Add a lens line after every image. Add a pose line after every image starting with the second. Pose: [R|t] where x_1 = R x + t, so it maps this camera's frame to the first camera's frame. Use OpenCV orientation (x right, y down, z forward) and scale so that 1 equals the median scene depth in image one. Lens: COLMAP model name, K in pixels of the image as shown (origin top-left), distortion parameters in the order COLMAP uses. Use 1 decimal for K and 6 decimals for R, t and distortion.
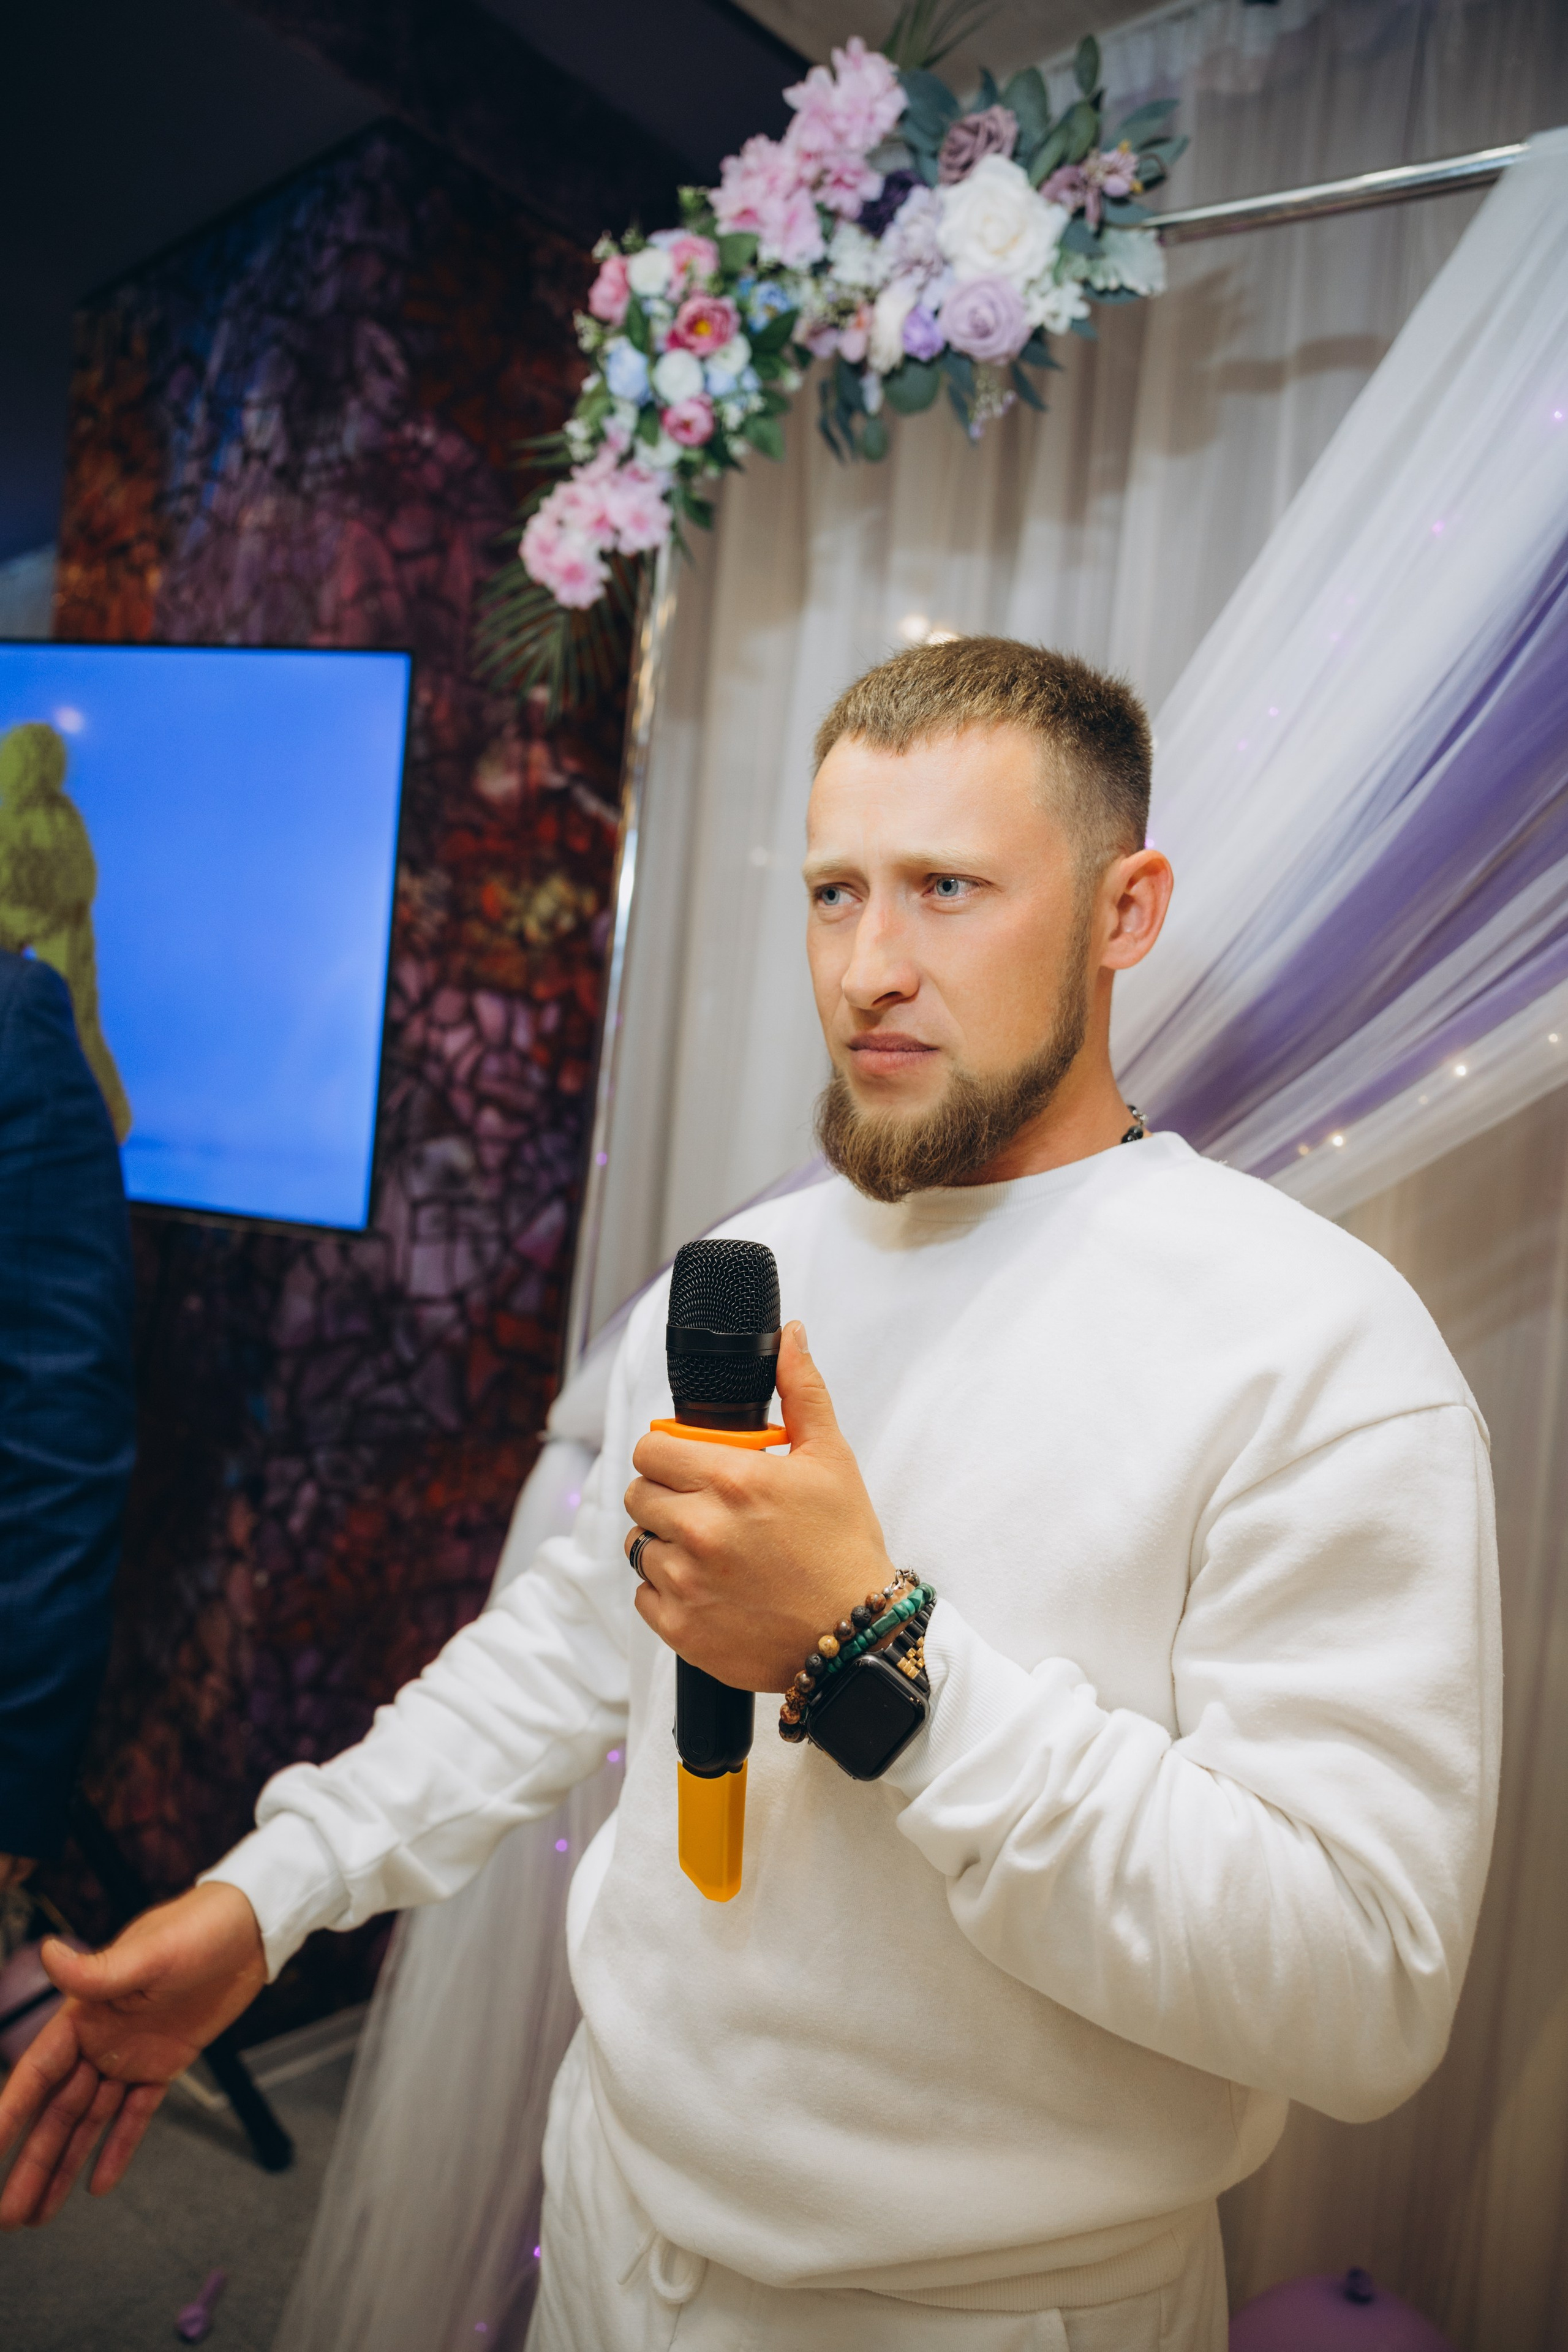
lens RADIAL K [[1687.4, 0, 794.9], [0, 1687.4, 1187.0], [0, 0, 1]] dist [-0.010103, 0.033631]
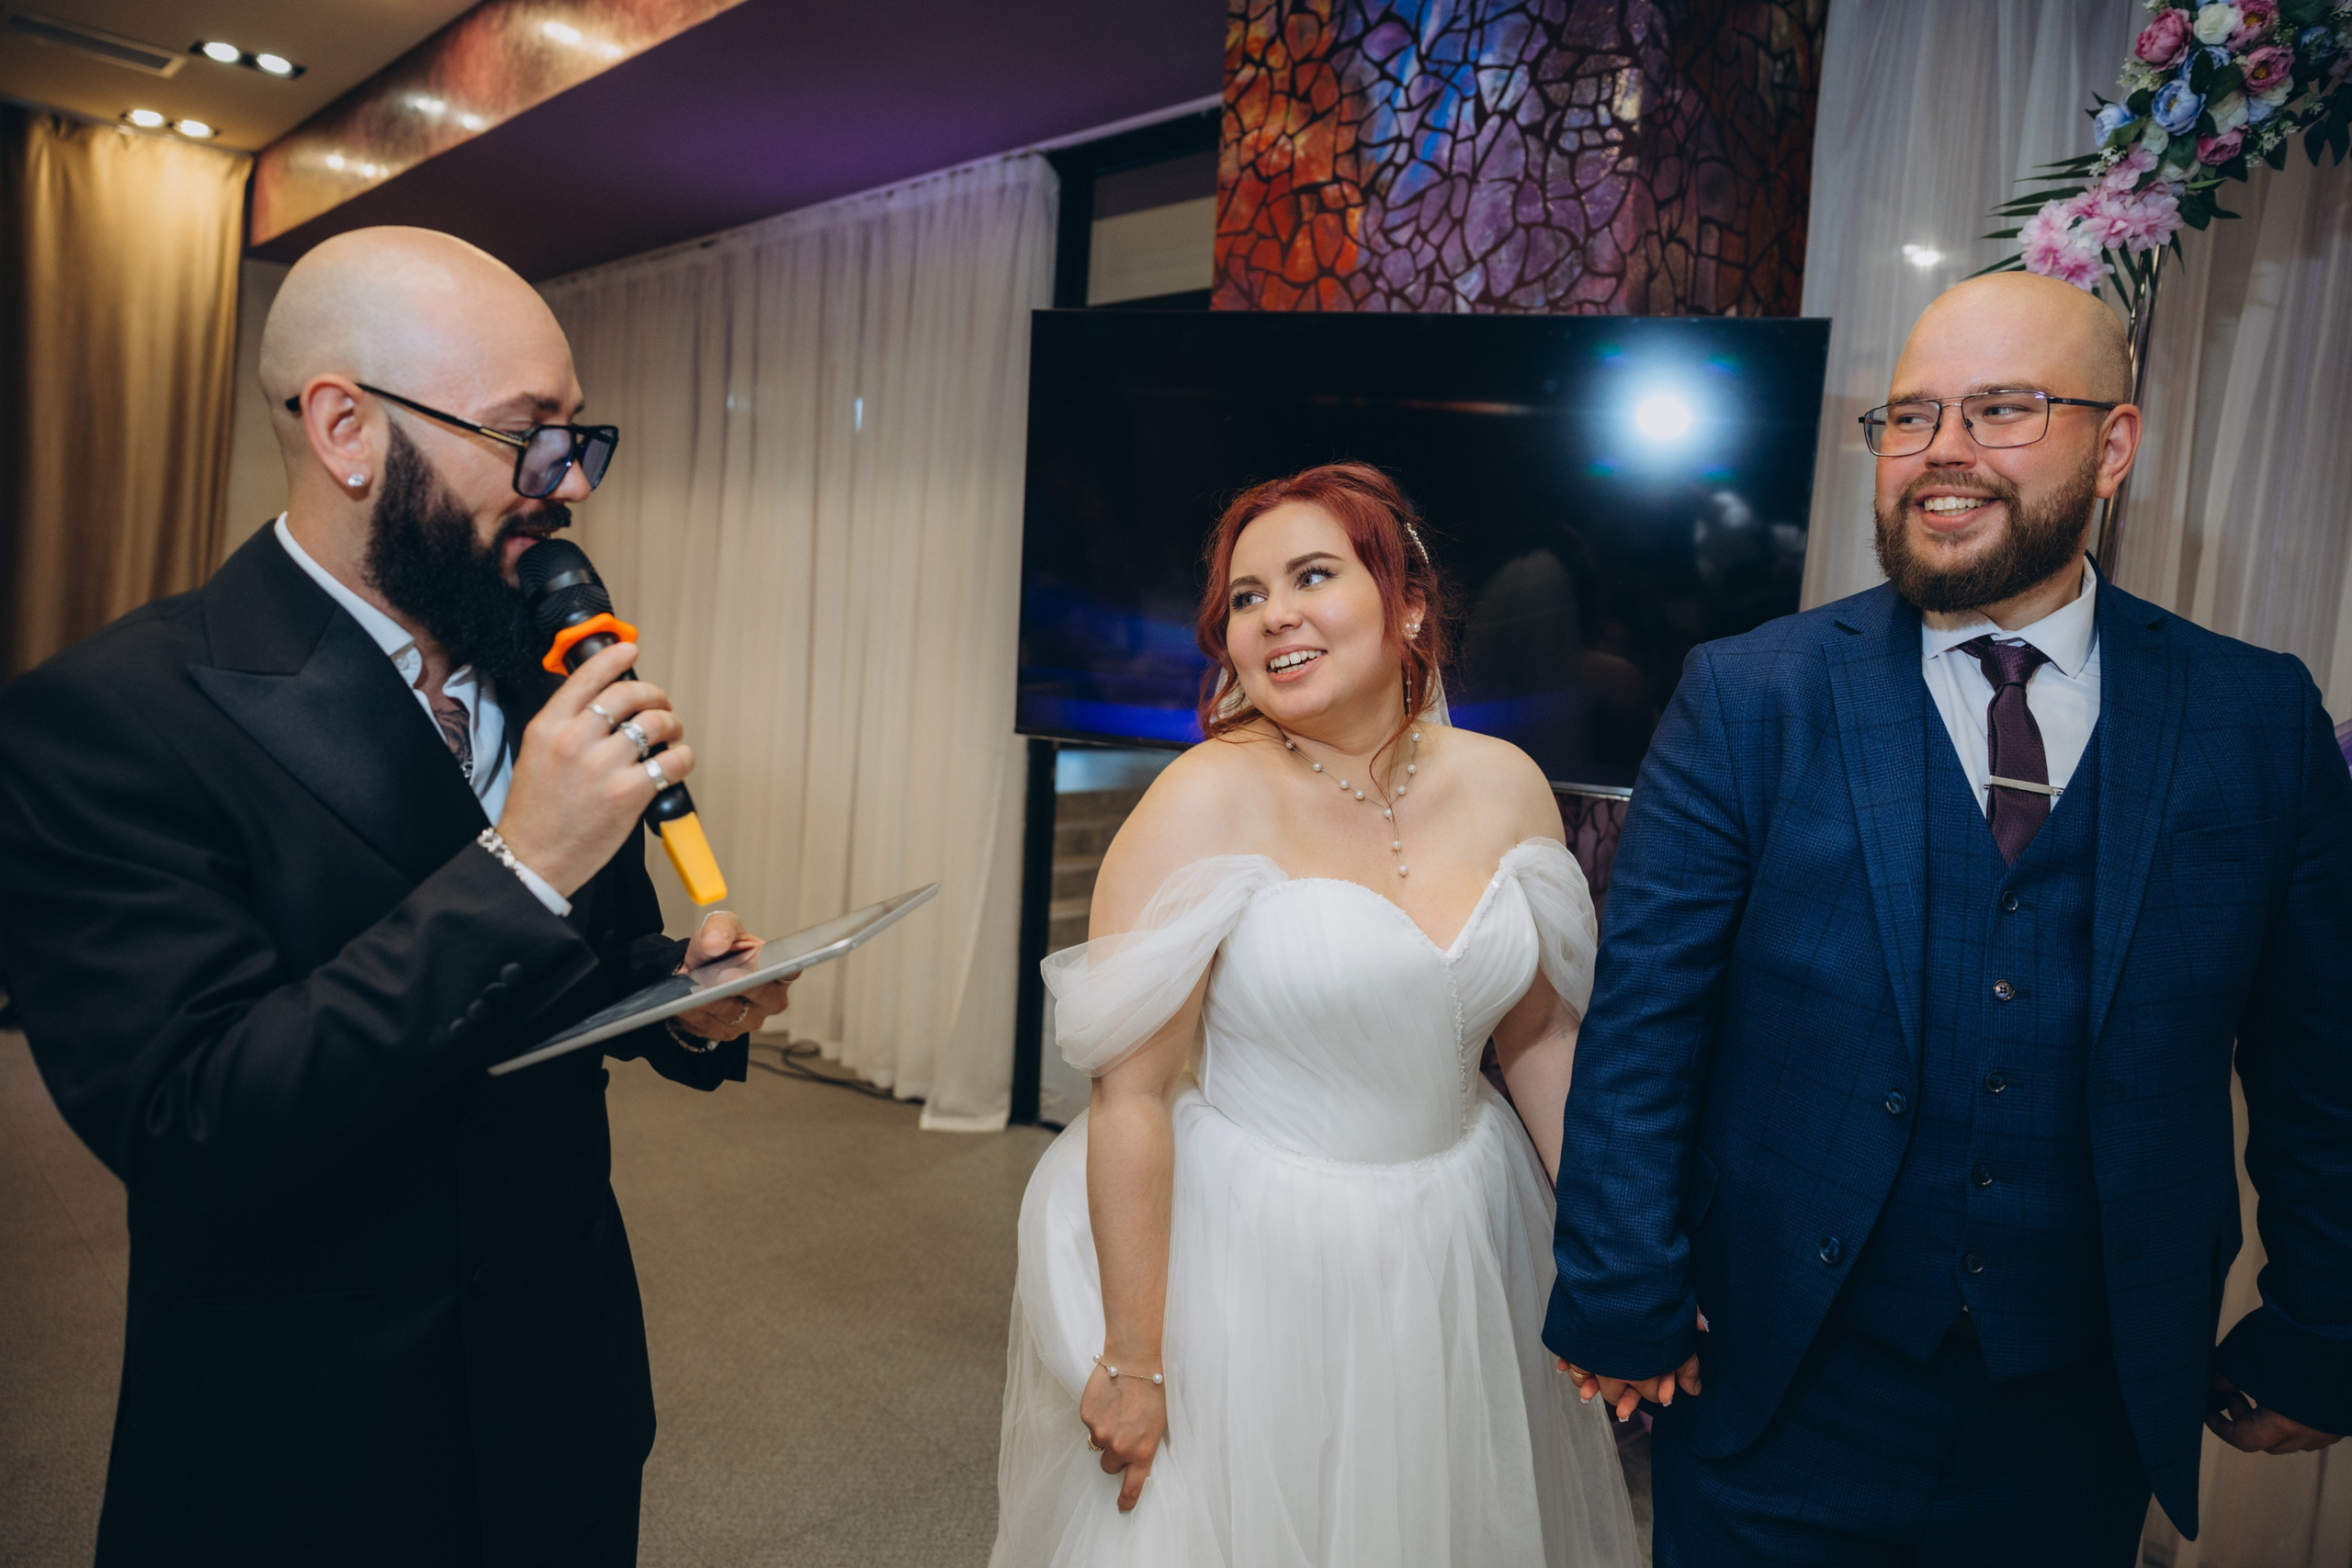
lens RADIAL K [[1687.2, 0, 1187.0], [0, 1687.2, 791.3], [0, 0, 1]] dist [-0.010103, 0.033631]
pose [[0.996982, -0.021777, -0.074511, -0.480121], [0.027050, 0.997144, 0.070508, -0.066490], [0.072763, -0.072311, 0.994724, -0.193371]]
